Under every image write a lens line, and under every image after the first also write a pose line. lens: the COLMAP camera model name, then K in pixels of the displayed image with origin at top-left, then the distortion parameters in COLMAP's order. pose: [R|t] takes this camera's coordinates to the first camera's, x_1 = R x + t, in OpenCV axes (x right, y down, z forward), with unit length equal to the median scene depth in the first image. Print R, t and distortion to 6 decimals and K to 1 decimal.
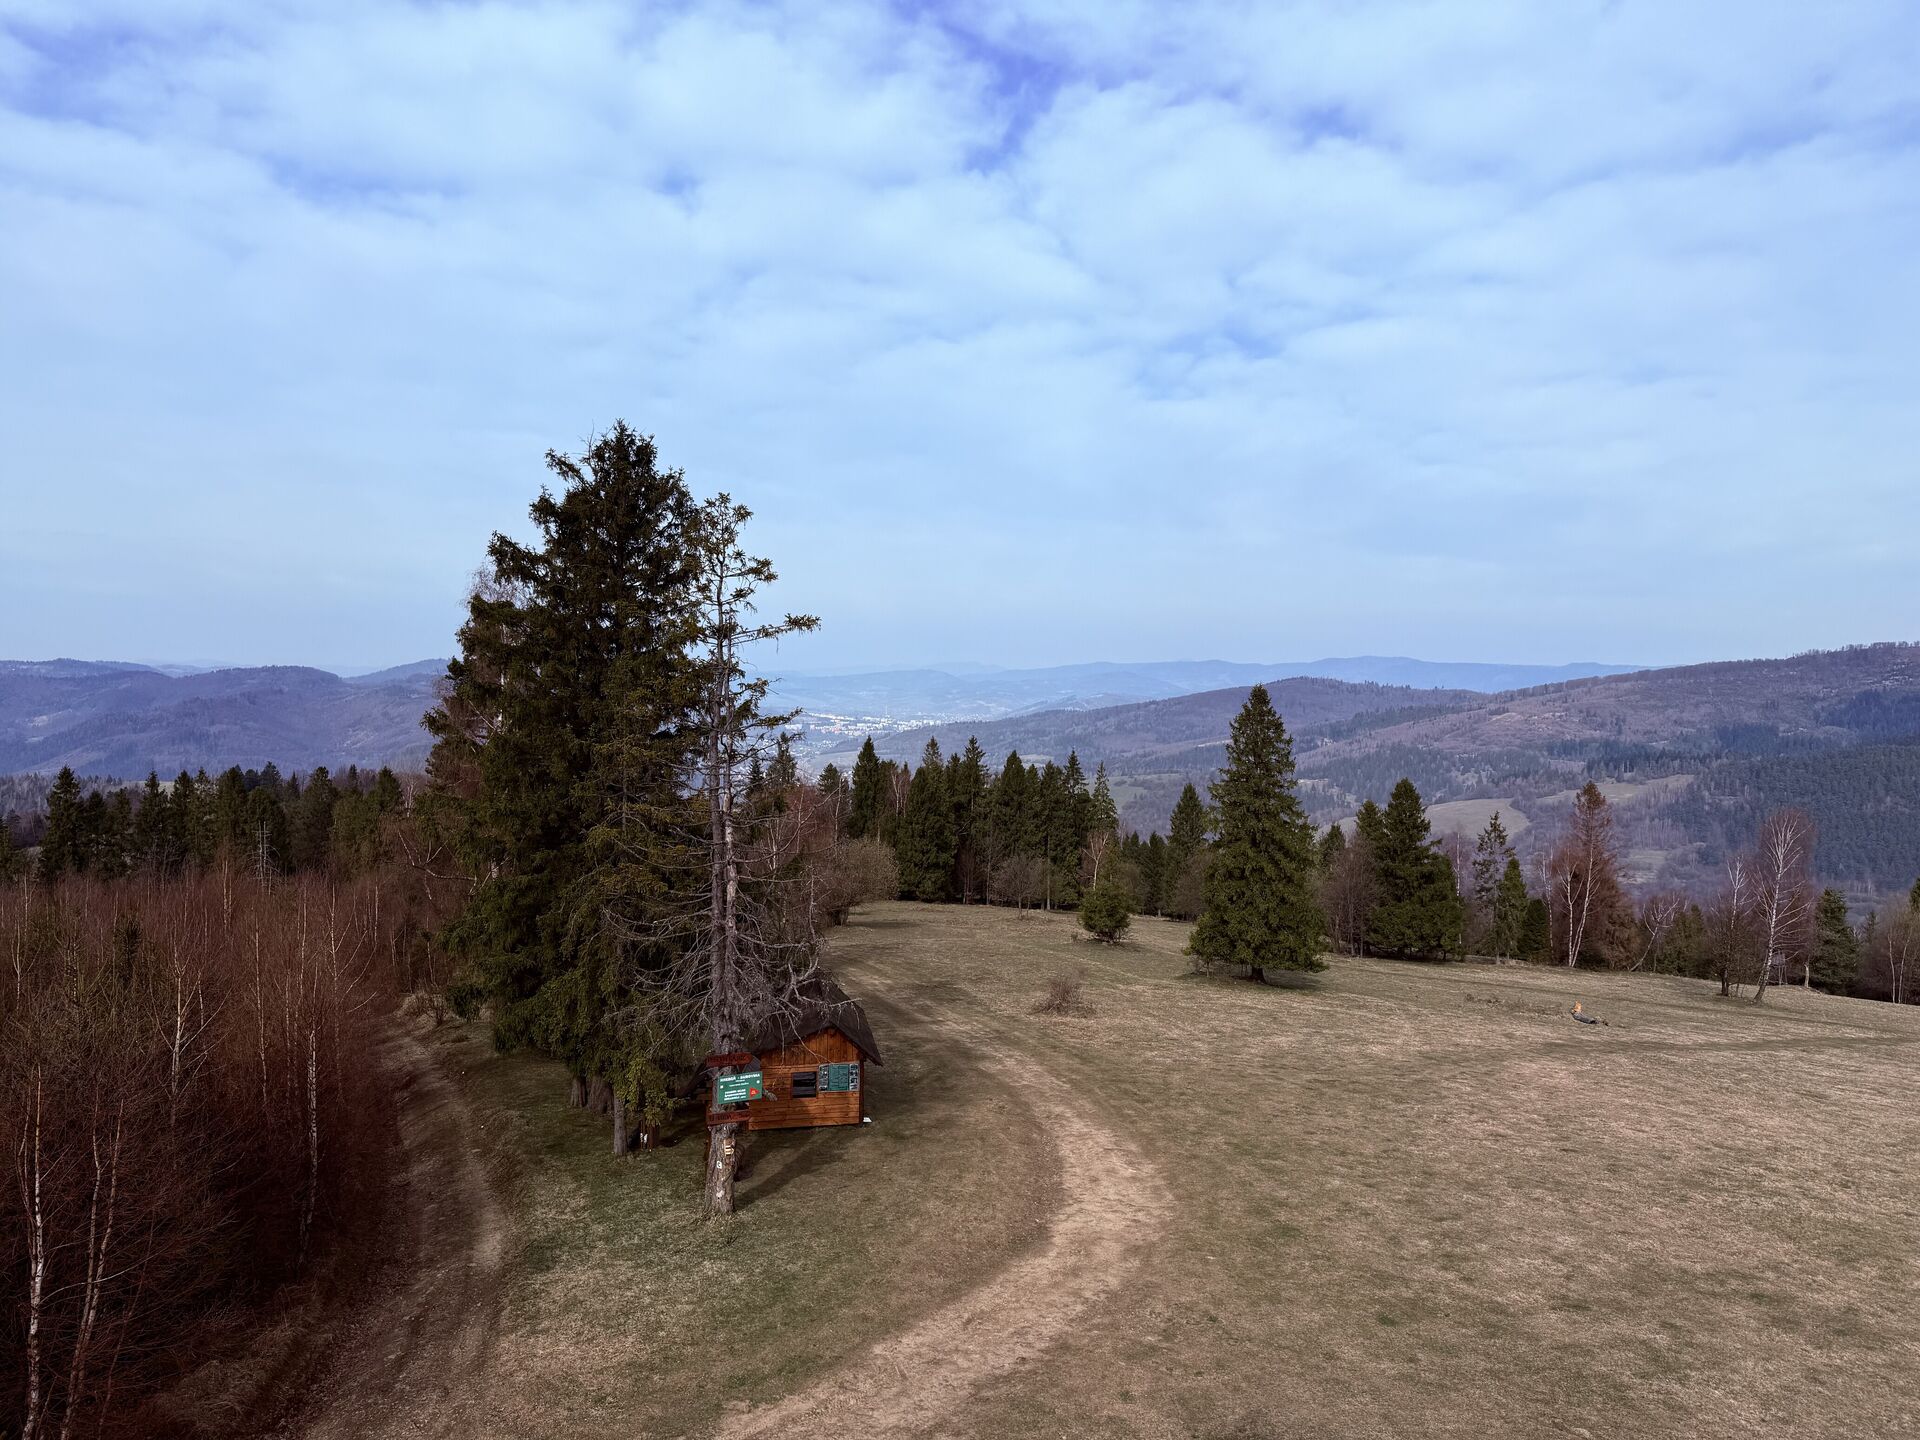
lens RADIAL K [[1318.0, 0, 960.0], [0, 1318.0, 720.0], [0, 0, 1]] dist [0.070182, -0.083401]
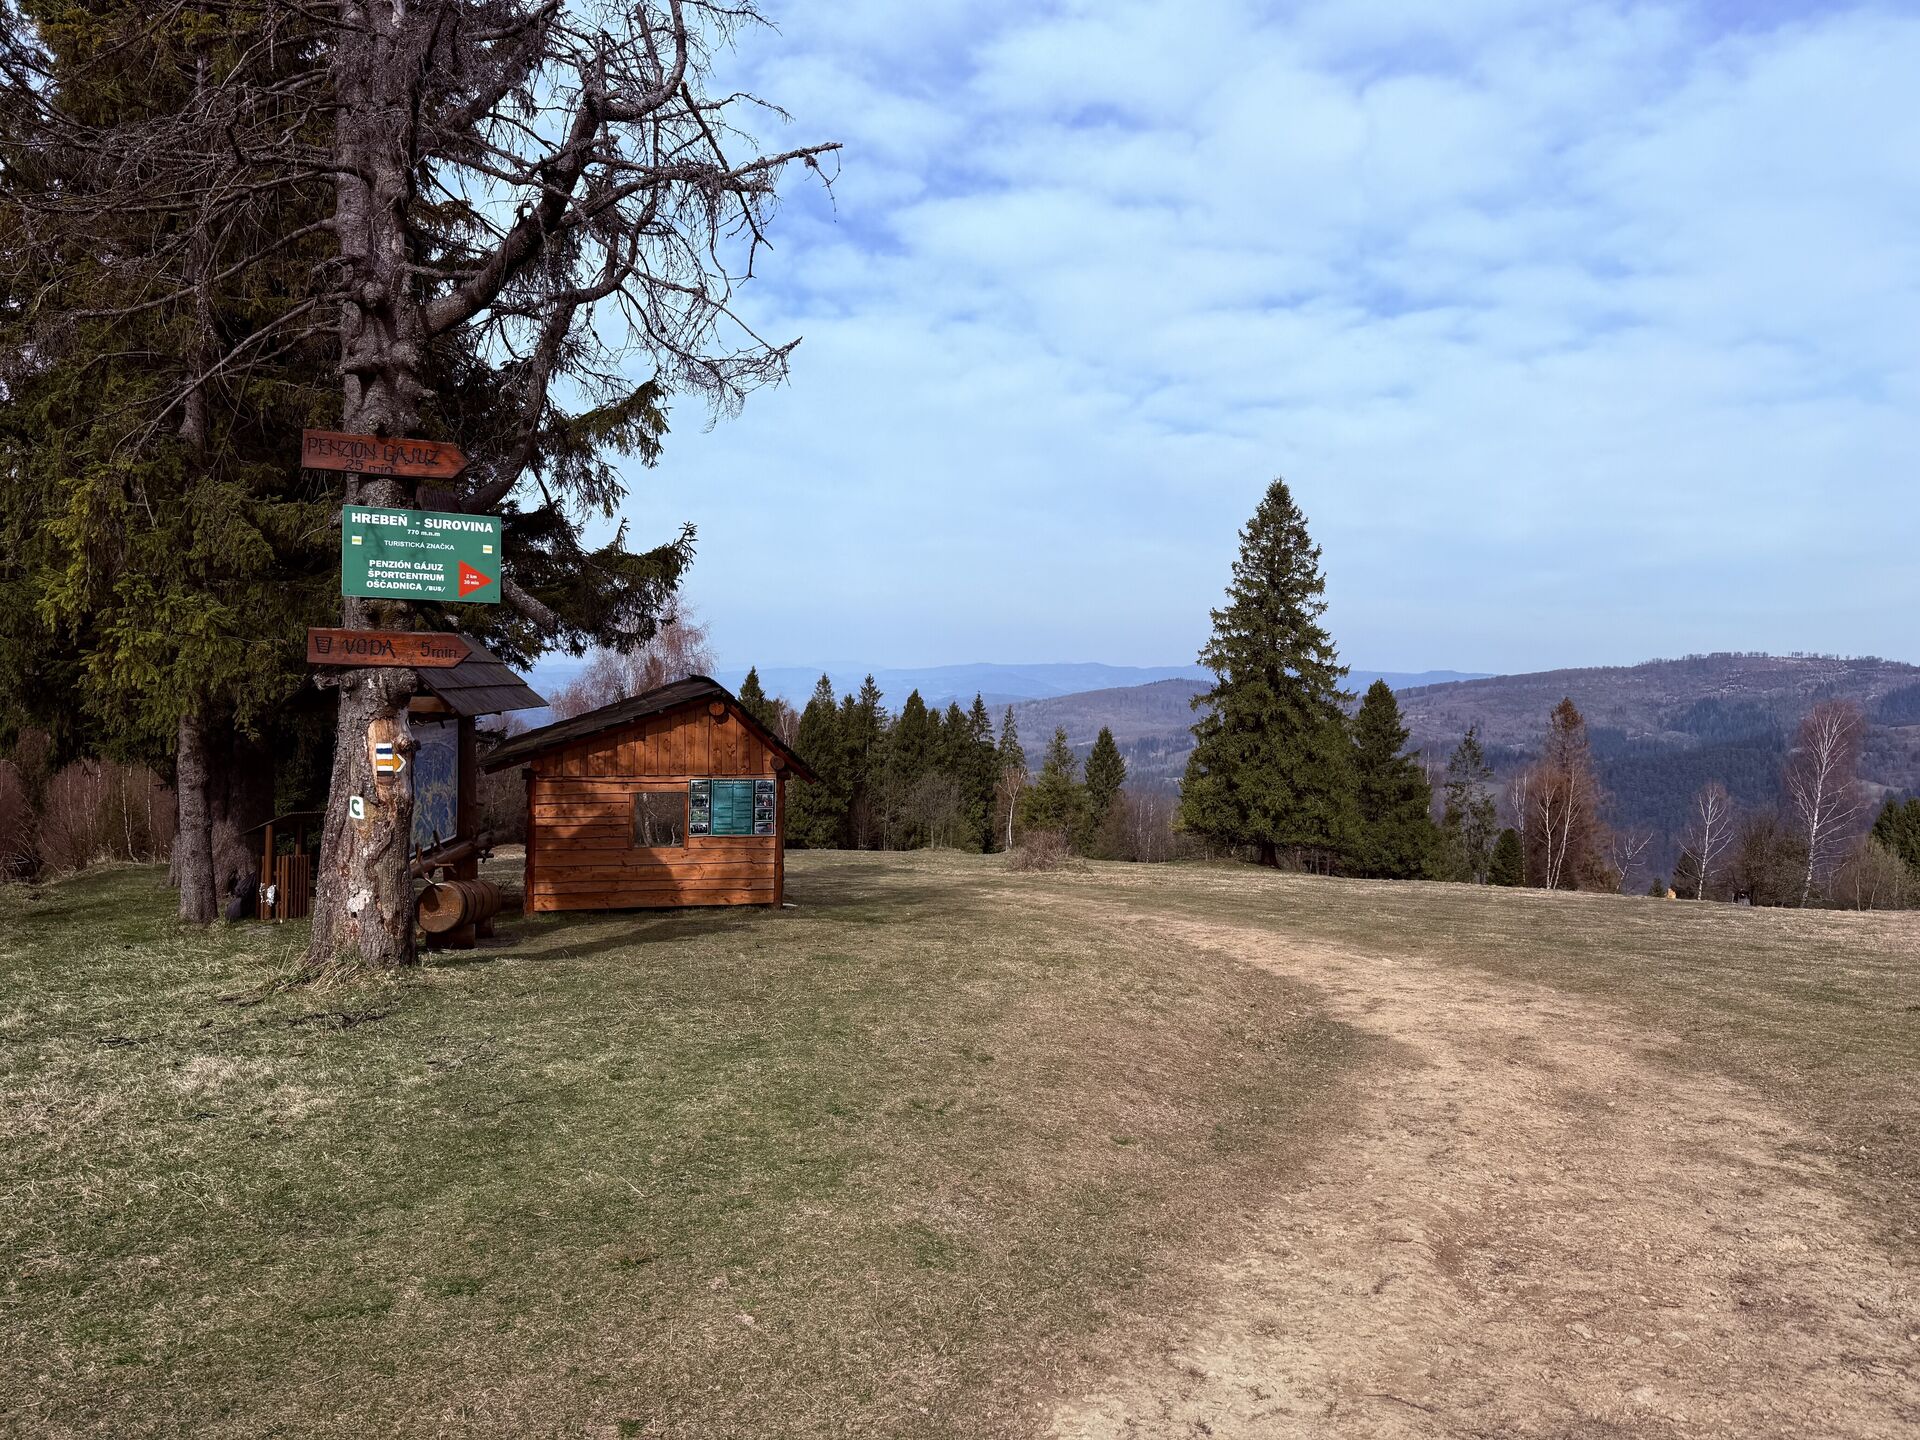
lens RADIAL K [[1318.0, 0, 960.0], [0, 1318.0, 720.0], [0, 0, 1]] dist [0.070182, -0.083401]
pose [[0.995828, 0.011731, 0.090495, -0.010045], [-0.011703, 0.999931, -0.000844, 0.044884], [-0.090499, -0.000218, 0.995897, 0.097535]]
